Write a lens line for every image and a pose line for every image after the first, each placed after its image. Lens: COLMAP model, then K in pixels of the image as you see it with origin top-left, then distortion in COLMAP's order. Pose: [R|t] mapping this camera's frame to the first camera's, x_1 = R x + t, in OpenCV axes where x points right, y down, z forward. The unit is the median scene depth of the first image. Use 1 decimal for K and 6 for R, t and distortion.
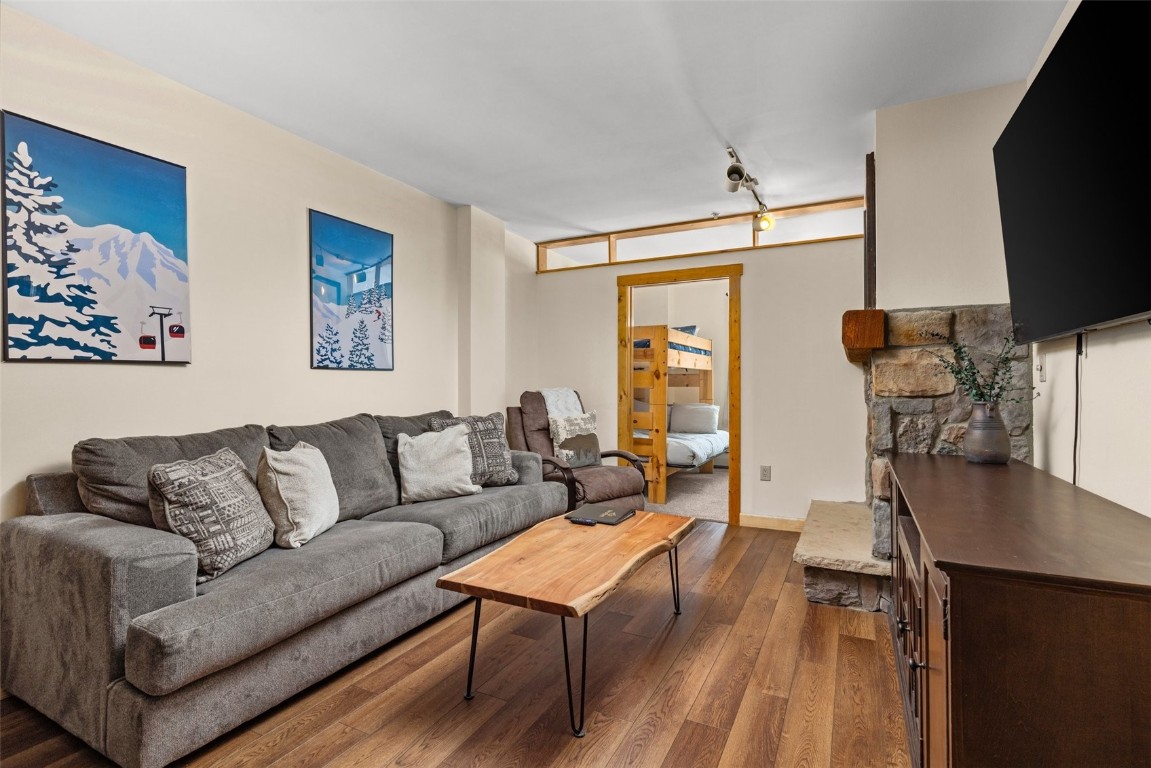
lens RADIAL K [[546.4, 0, 574.7], [0, 546.4, 382.3], [0, 0, 1]] dist [-0.000293, -0.000004]
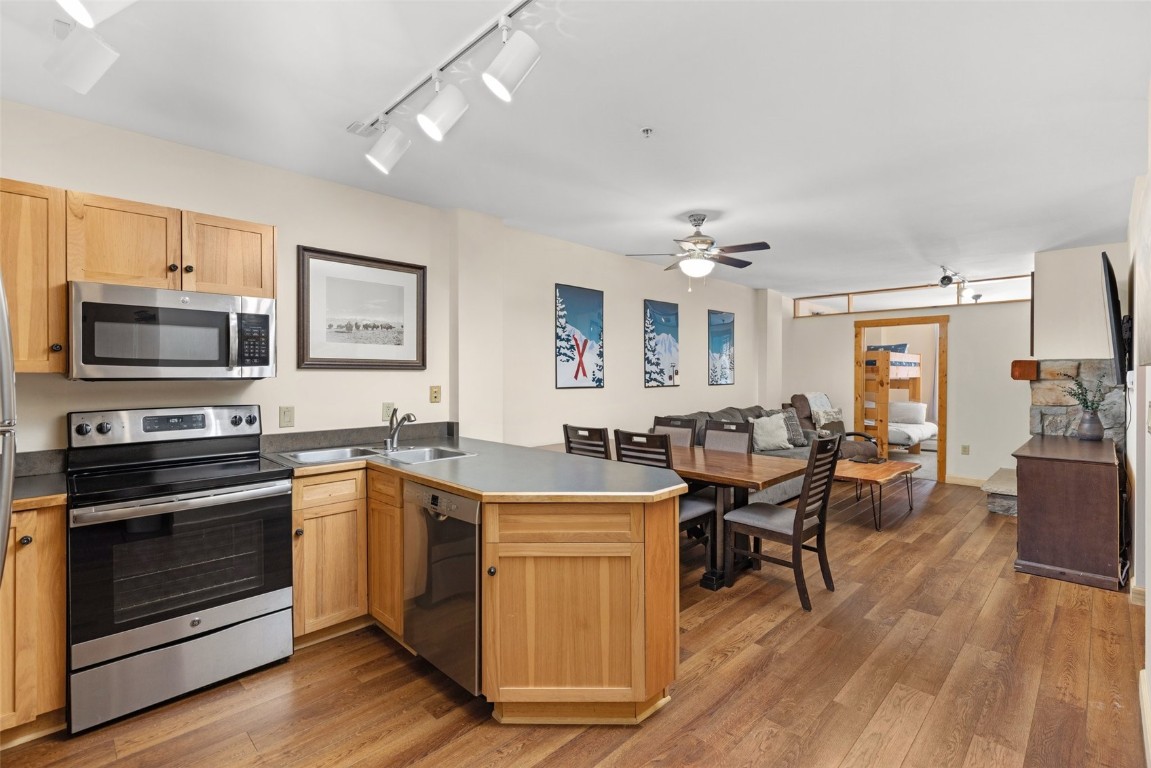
lens RADIAL K [[521.2, 0, 579.3], [0, 521.2, 379.9], [0, 0, 1]] dist [0.005971, 0.000475]
pose [[0.950795, 0.002827, -0.309809, -0.150148], [-0.000340, 0.999967, 0.008081, -0.027041], [0.309822, -0.007578, 0.950764, -0.483683]]
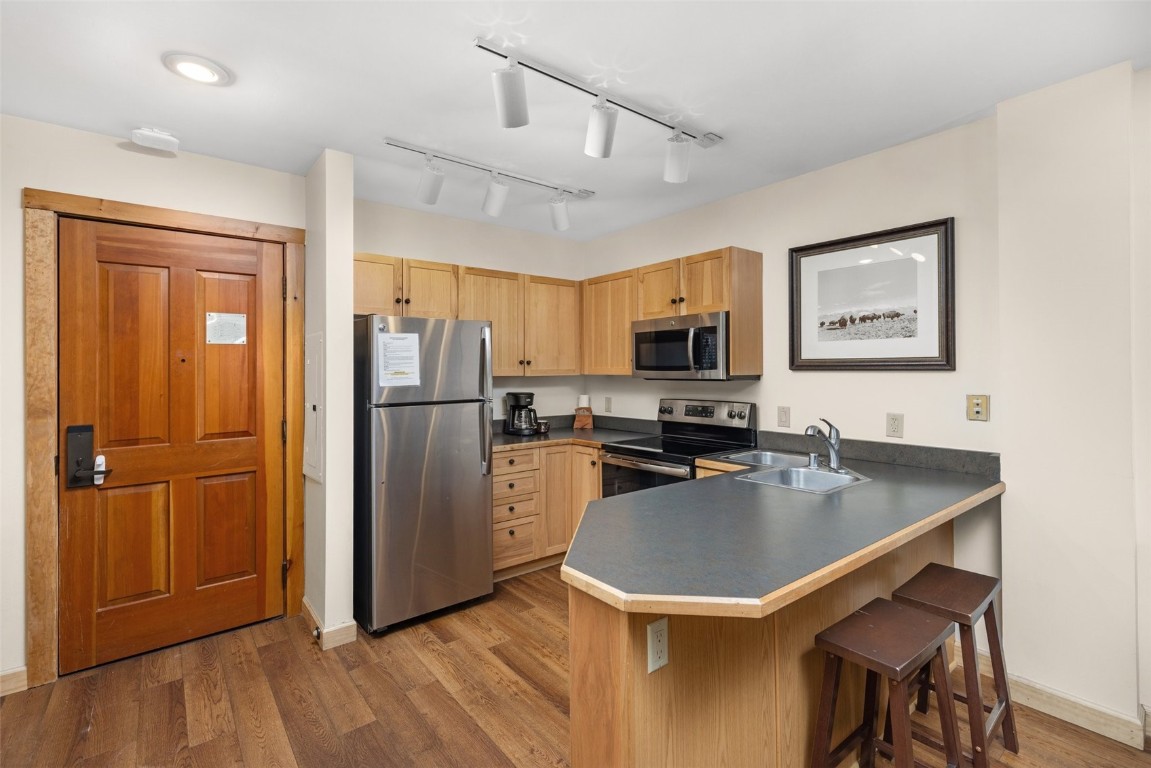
lens RADIAL K [[521.2, 0, 572.8], [0, 521.2, 367.9], [0, 0, 1]] dist [0.005971, 0.000475]
pose [[-0.417332, -0.002732, -0.908750, 0.414579], [0.004029, 0.999980, -0.004856, -0.058381], [0.908745, -0.005688, -0.417313, 1.226389]]
